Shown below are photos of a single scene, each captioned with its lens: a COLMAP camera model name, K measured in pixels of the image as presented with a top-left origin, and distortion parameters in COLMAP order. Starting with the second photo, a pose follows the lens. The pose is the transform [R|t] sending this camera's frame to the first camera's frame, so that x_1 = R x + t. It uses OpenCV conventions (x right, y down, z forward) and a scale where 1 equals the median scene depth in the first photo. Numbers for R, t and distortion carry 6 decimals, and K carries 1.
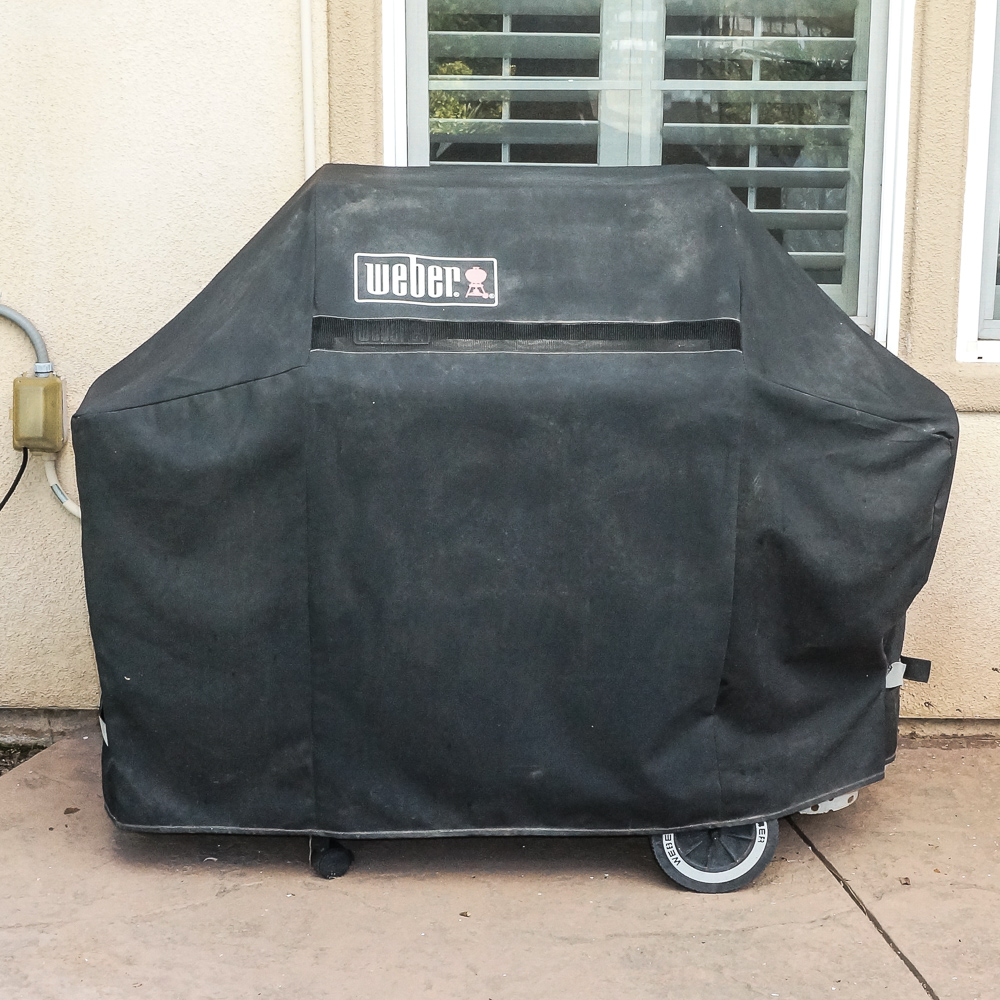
lens RADIAL K [[2045.5, 0, 500.0], [0, 2045.5, 500.0], [0, 0, 1]] dist [-0.014678, 0.136873]
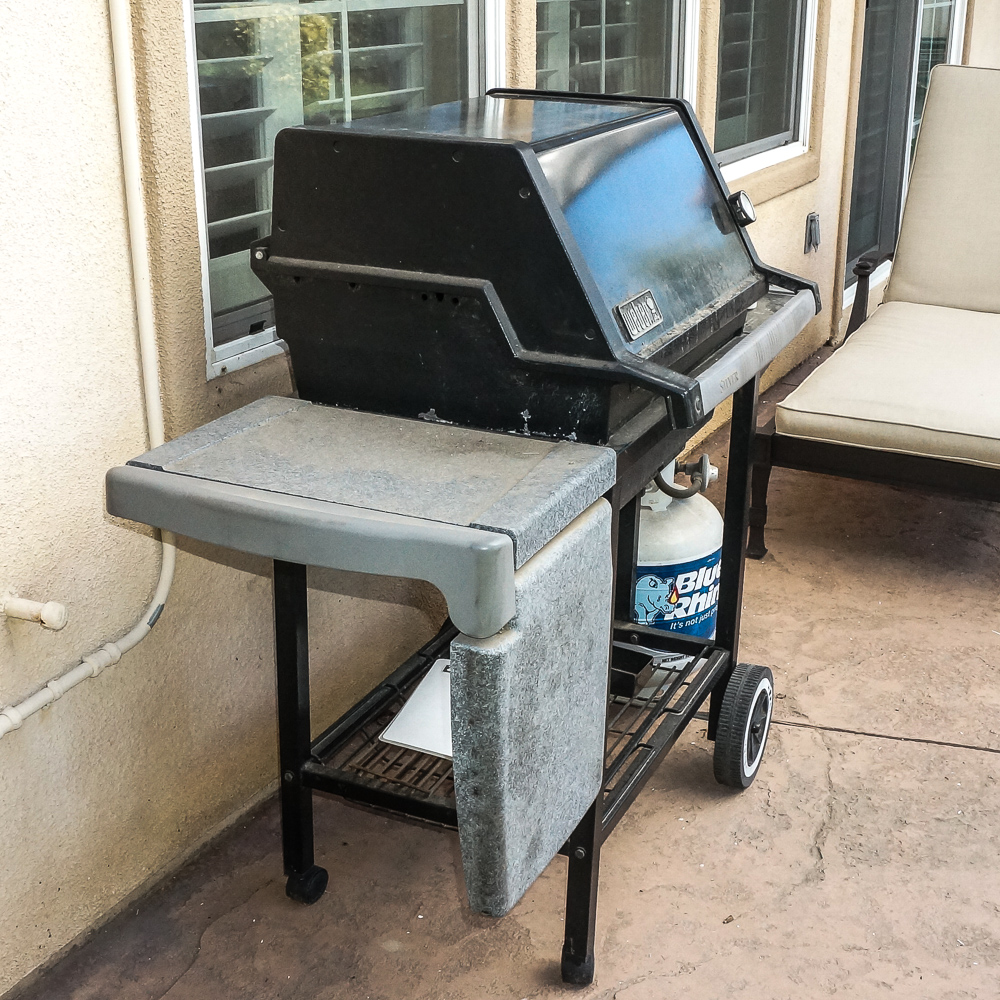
lens RADIAL K [[1517.2, 0, 500.0], [0, 1517.2, 500.0], [0, 0, 1]] dist [0.012301, -0.000546]
pose [[0.436004, -0.309530, 0.845039, -0.570541], [0.223052, 0.946860, 0.231741, -0.155454], [-0.871865, 0.087448, 0.481876, 0.725773]]
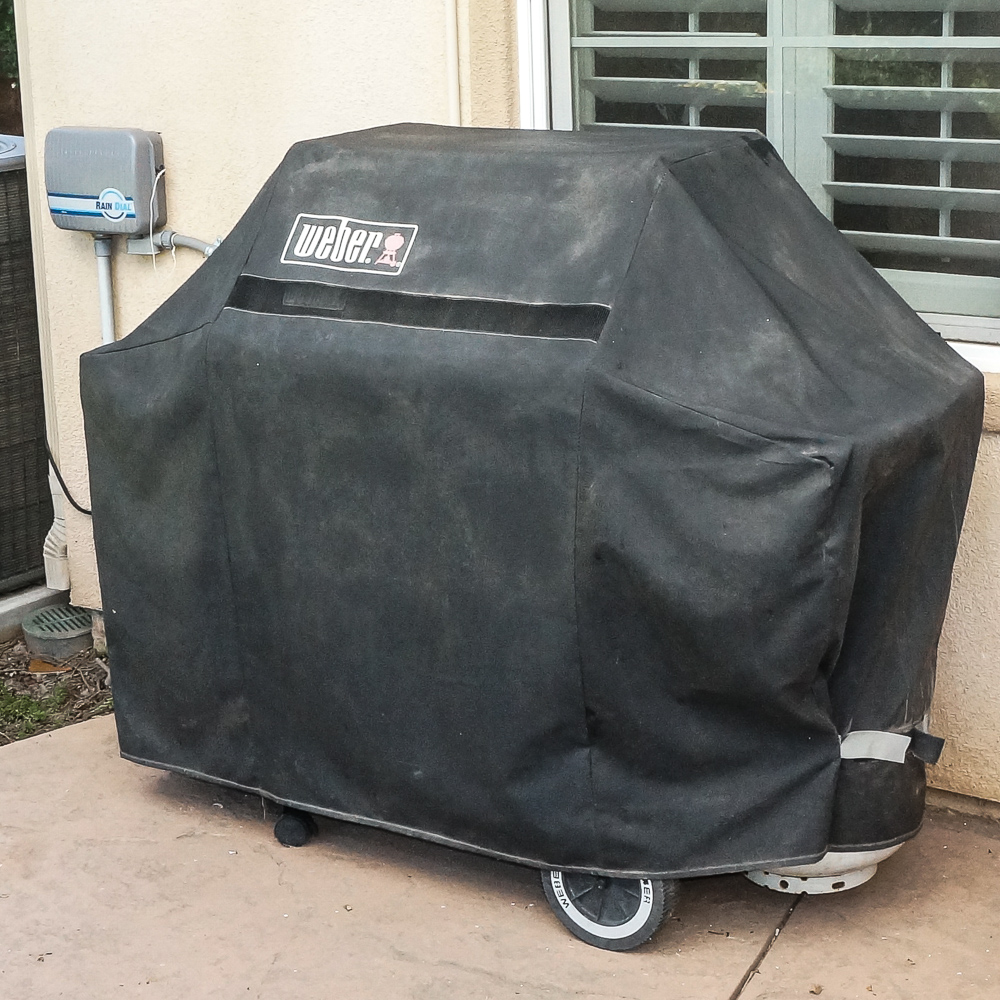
lens RADIAL K [[2169.6, 0, 502.9], [0, 2169.6, 428.2], [0, 0, 1]] dist [0.028146, 0.005325]
pose [[0.827581, 0.098279, -0.552676, 0.569193], [-0.109548, 0.993900, 0.012702, -0.039847], [0.550553, 0.050032, 0.833300, 0.178436]]
